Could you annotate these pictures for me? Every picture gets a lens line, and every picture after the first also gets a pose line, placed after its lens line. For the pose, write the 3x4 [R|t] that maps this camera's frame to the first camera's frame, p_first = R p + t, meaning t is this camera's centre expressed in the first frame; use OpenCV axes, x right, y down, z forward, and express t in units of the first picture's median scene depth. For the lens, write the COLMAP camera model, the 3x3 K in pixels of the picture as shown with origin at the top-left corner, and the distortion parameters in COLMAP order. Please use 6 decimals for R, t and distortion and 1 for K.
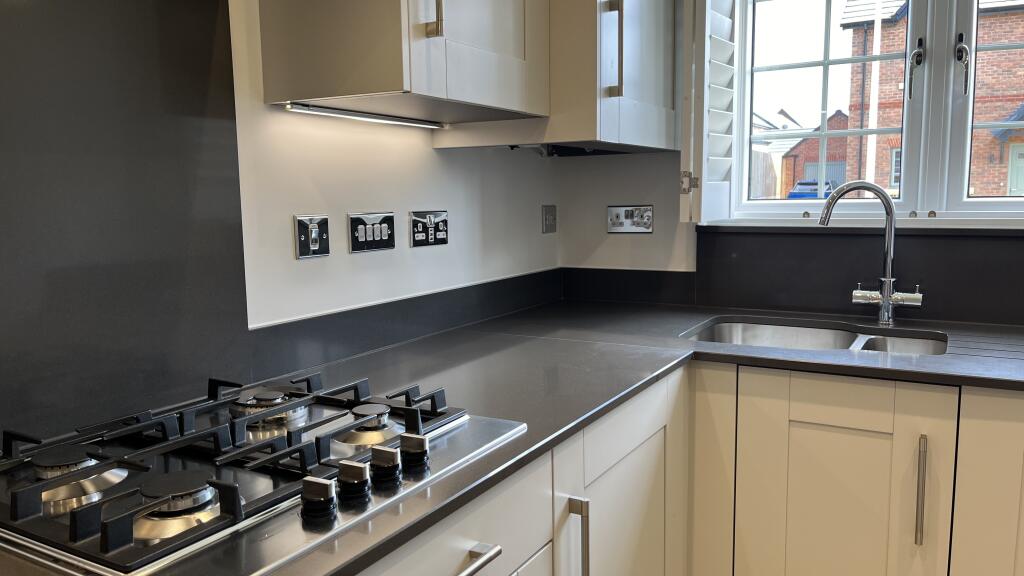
lens RADIAL K [[781.8, 0, 515.6], [0, 781.8, 287.2], [0, 0, 1]] dist [0.039320, -0.029335]
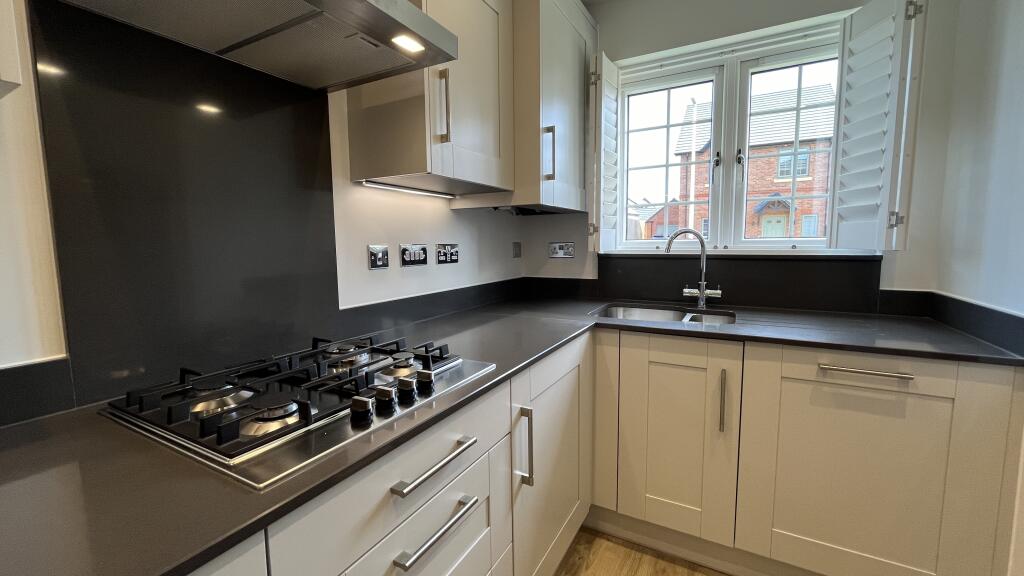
lens RADIAL K [[413.7, 0, 509.0], [0, 413.7, 281.4], [0, 0, 1]] dist [0.000105, 0.000261]
pose [[0.999966, 0.000171, 0.008201, 0.026128], [0.000018, 0.999735, -0.023032, 0.011205], [-0.008203, 0.023031, 0.999701, 0.068130]]
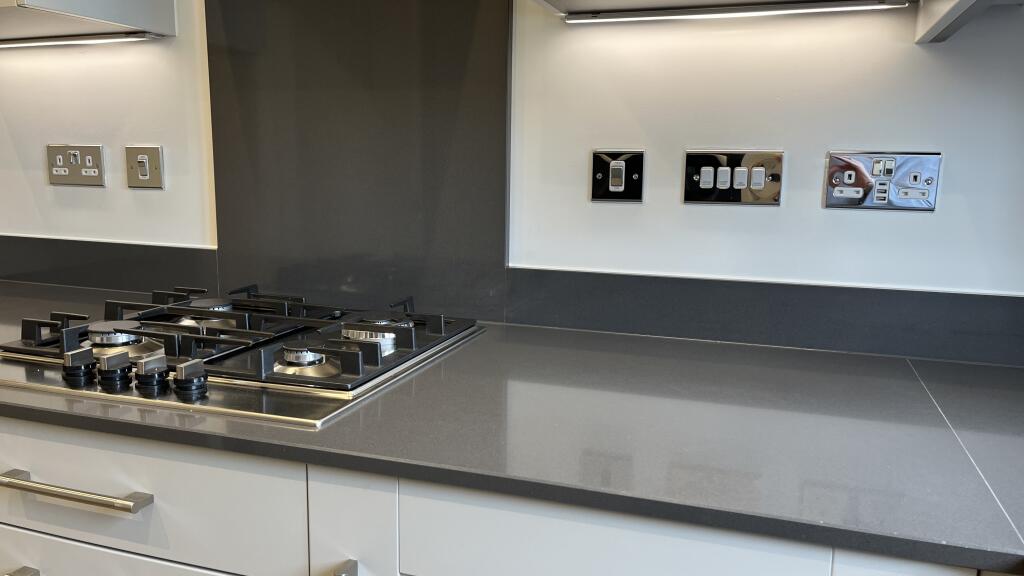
lens RADIAL K [[781.8, 0, 510.1], [0, 781.8, 290.2], [0, 0, 1]] dist [0.039320, -0.029335]
pose [[0.178099, 0.174593, -0.968400, 0.519716], [-0.139342, 0.978691, 0.150822, -0.053939], [0.974097, 0.108077, 0.198632, 0.732669]]
